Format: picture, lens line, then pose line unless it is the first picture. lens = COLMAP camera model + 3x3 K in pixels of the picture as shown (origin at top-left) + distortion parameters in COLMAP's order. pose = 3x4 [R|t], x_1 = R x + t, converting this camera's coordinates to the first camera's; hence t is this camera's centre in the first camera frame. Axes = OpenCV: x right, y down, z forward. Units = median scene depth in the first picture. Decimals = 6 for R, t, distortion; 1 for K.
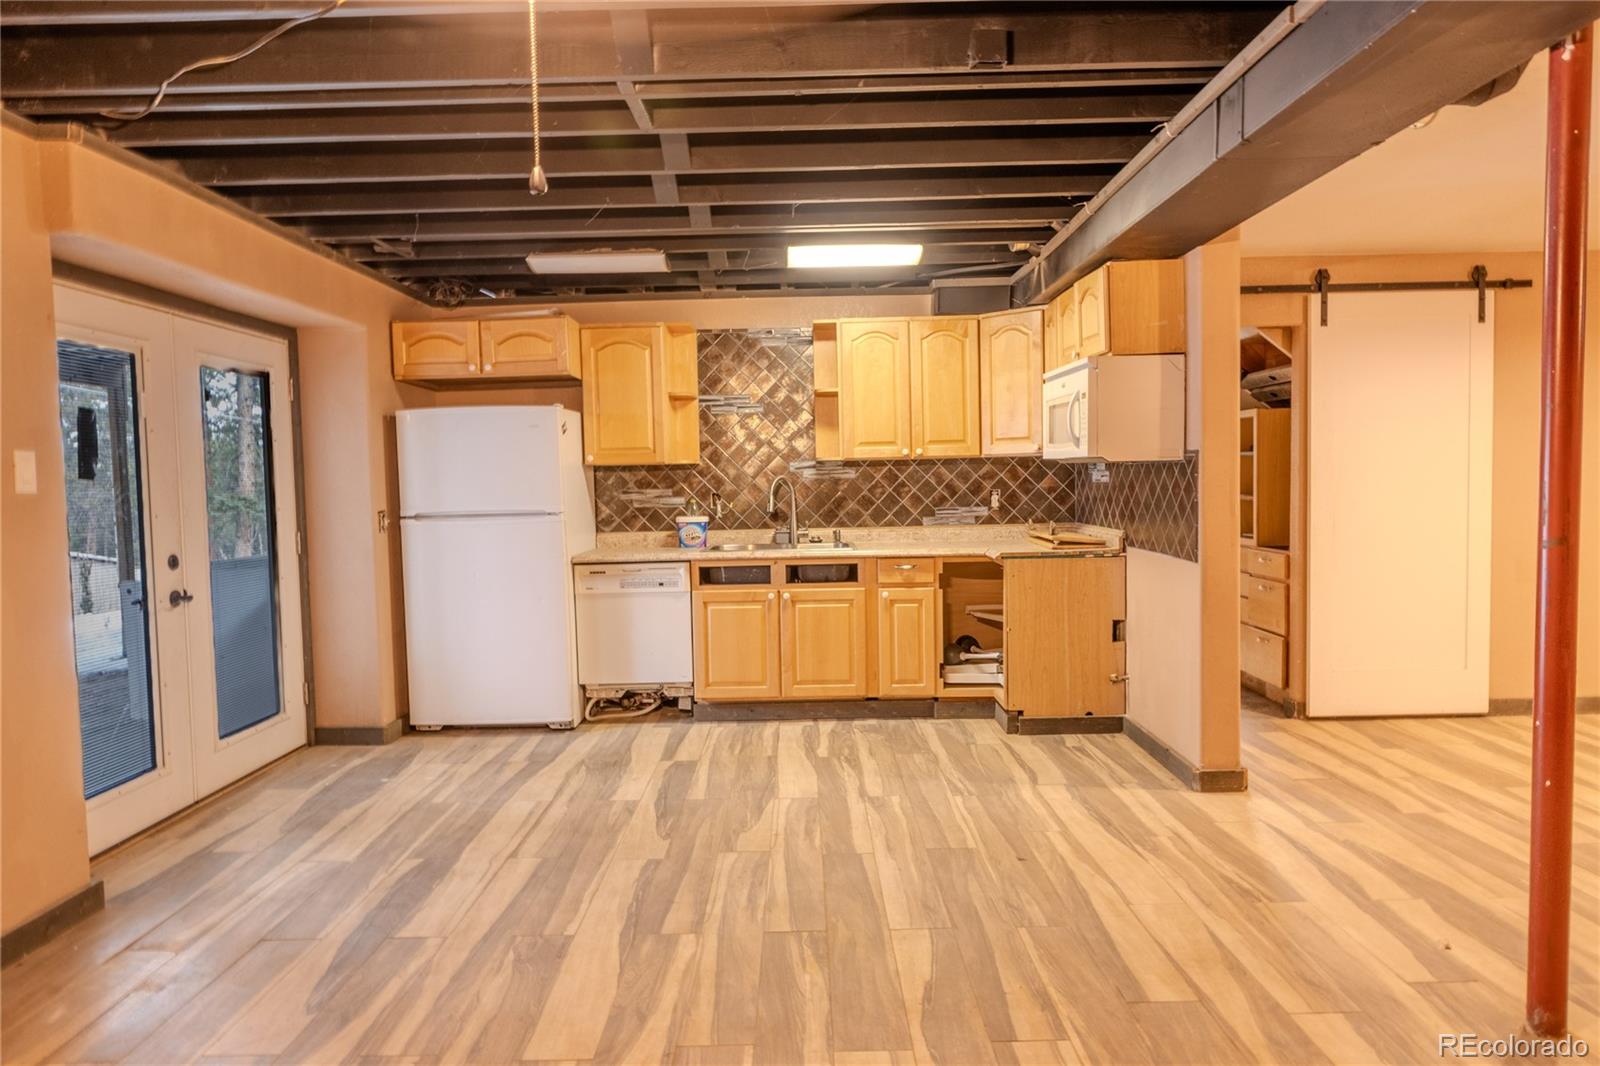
lens RADIAL K [[987.3, 0, 800.0], [0, 987.3, 533.0], [0, 0, 1]] dist [0.000199, 0.000553]
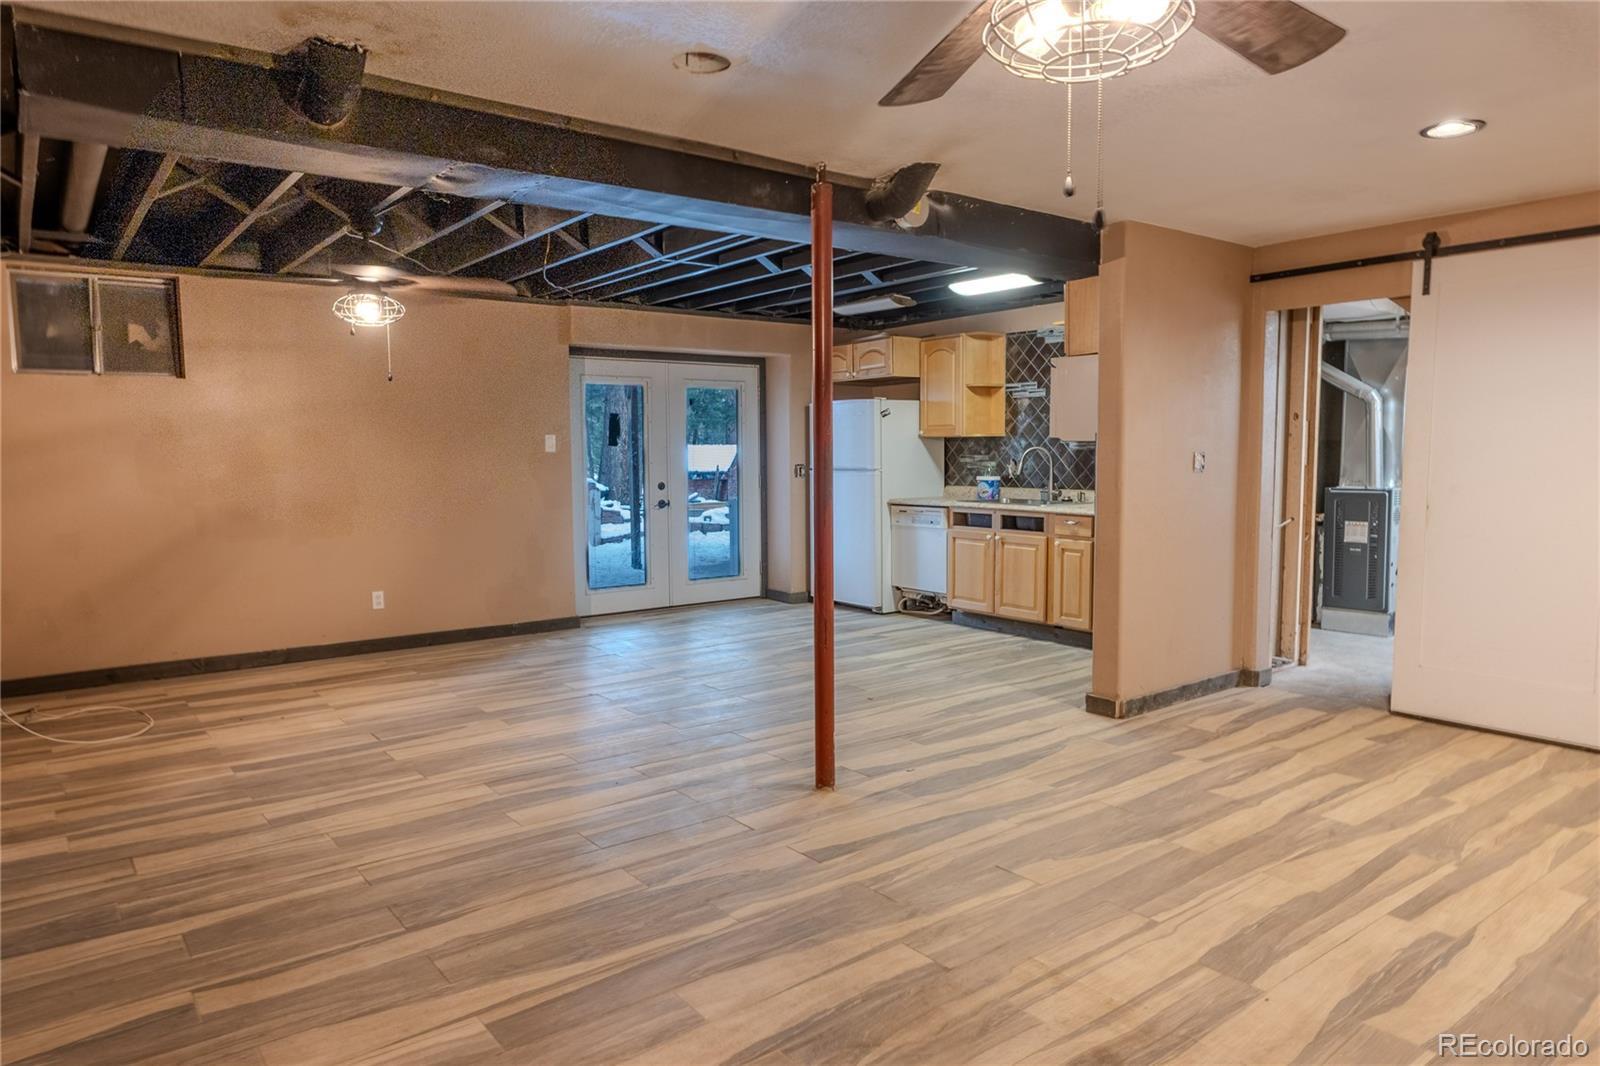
lens RADIAL K [[1015.4, 0, 800.0], [0, 1015.4, 533.0], [0, 0, 1]] dist [0.000039, 0.000243]
pose [[0.612202, 0.082366, -0.786400, 0.892968], [-0.048607, 0.996599, 0.066542, -0.020732], [0.789206, -0.002513, 0.614123, -0.047541]]
